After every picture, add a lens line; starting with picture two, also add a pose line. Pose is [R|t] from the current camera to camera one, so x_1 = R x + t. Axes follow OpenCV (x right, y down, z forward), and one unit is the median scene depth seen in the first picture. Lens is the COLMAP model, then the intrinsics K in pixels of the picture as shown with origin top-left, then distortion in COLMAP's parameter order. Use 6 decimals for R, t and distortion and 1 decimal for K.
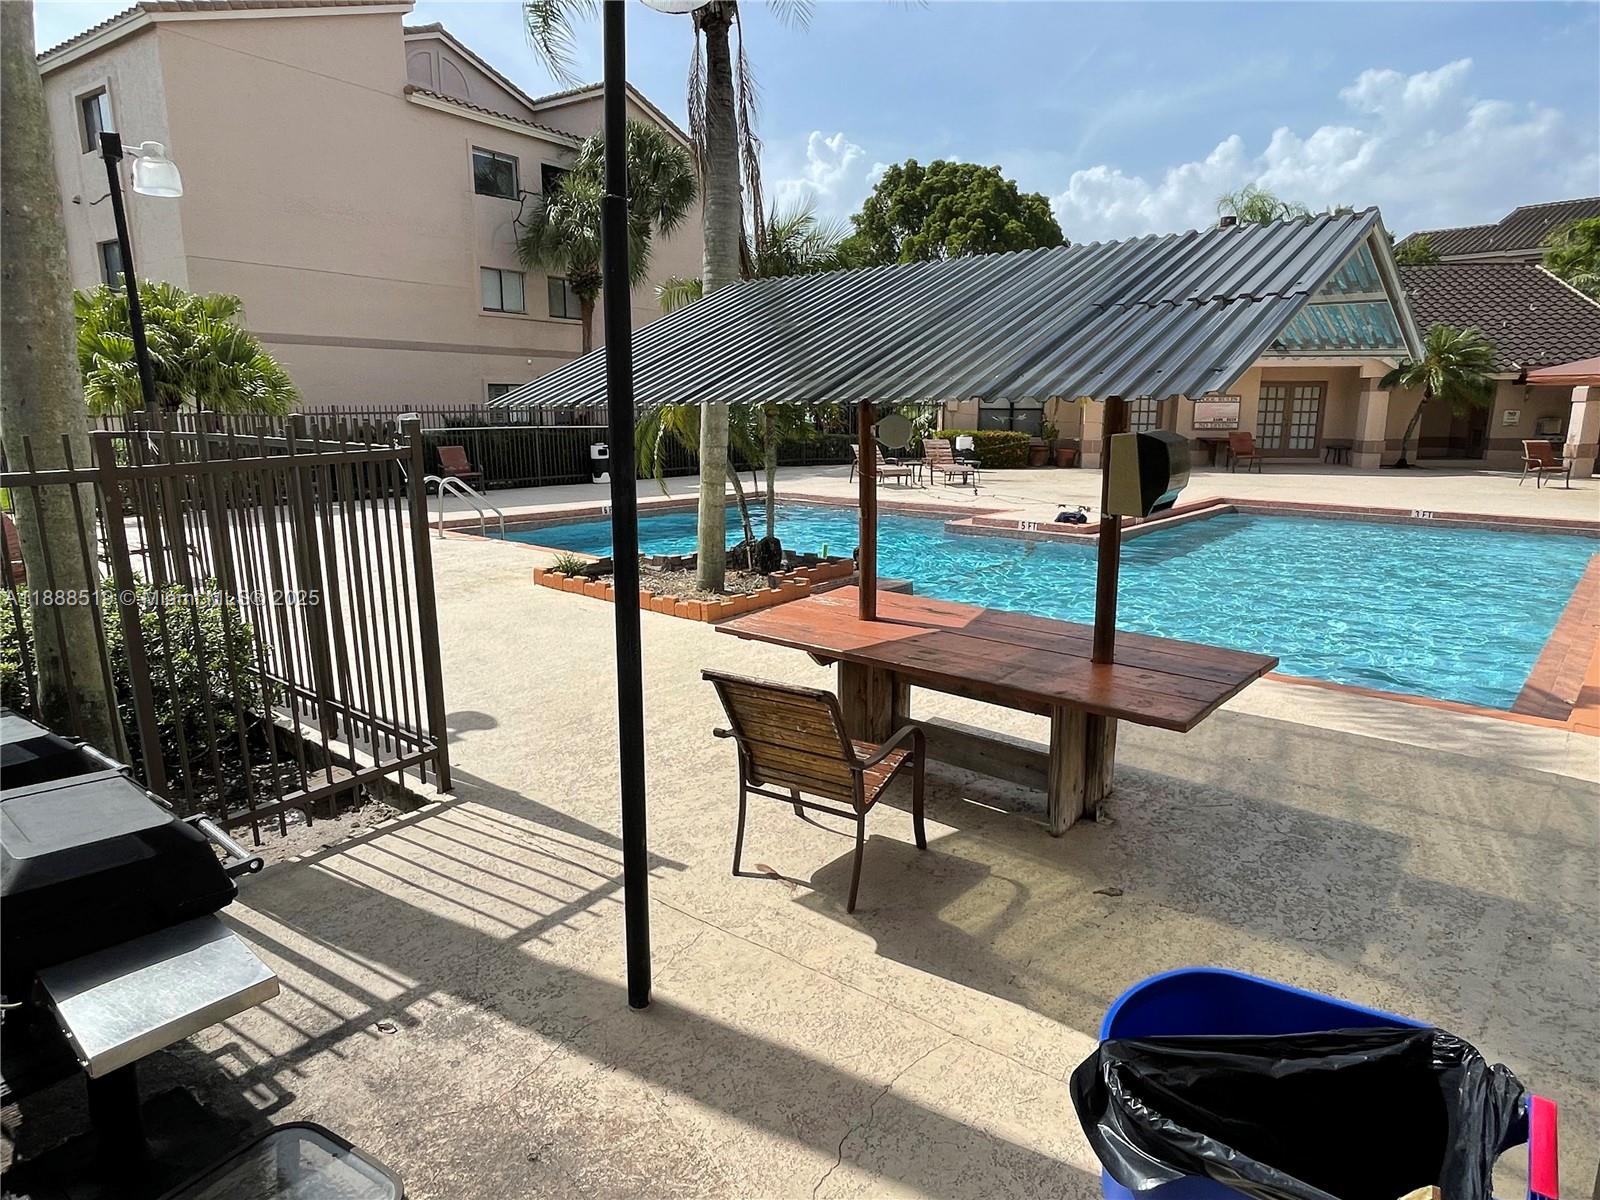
lens RADIAL K [[973.0, 0, 800.0], [0, 973.0, 600.0], [0, 0, 1]] dist [0.002499, -0.002024]
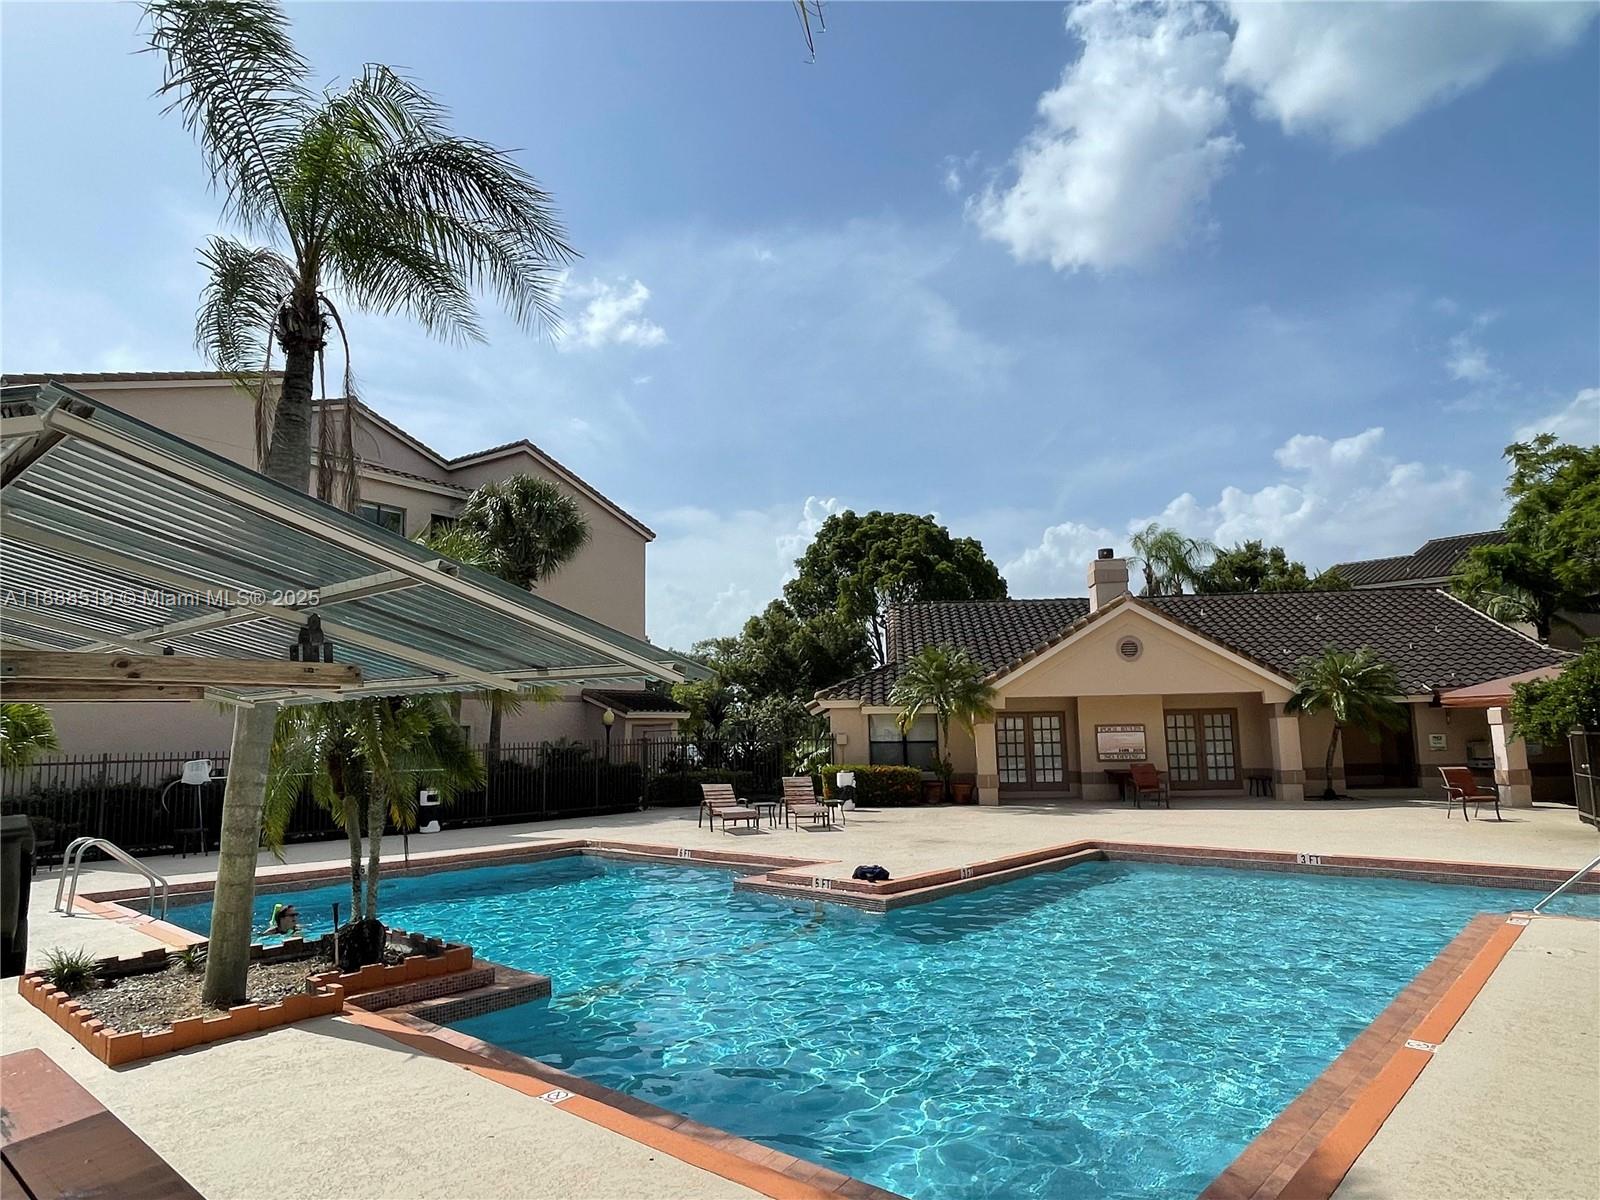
lens RADIAL K [[956.5, 0, 800.0], [0, 956.5, 600.0], [0, 0, 1]] dist [0.021222, -0.048595]
pose [[0.999776, -0.019038, -0.009193, 0.129258], [0.014855, 0.941989, -0.335314, -0.017392], [0.015043, 0.335103, 0.942061, 0.081967]]
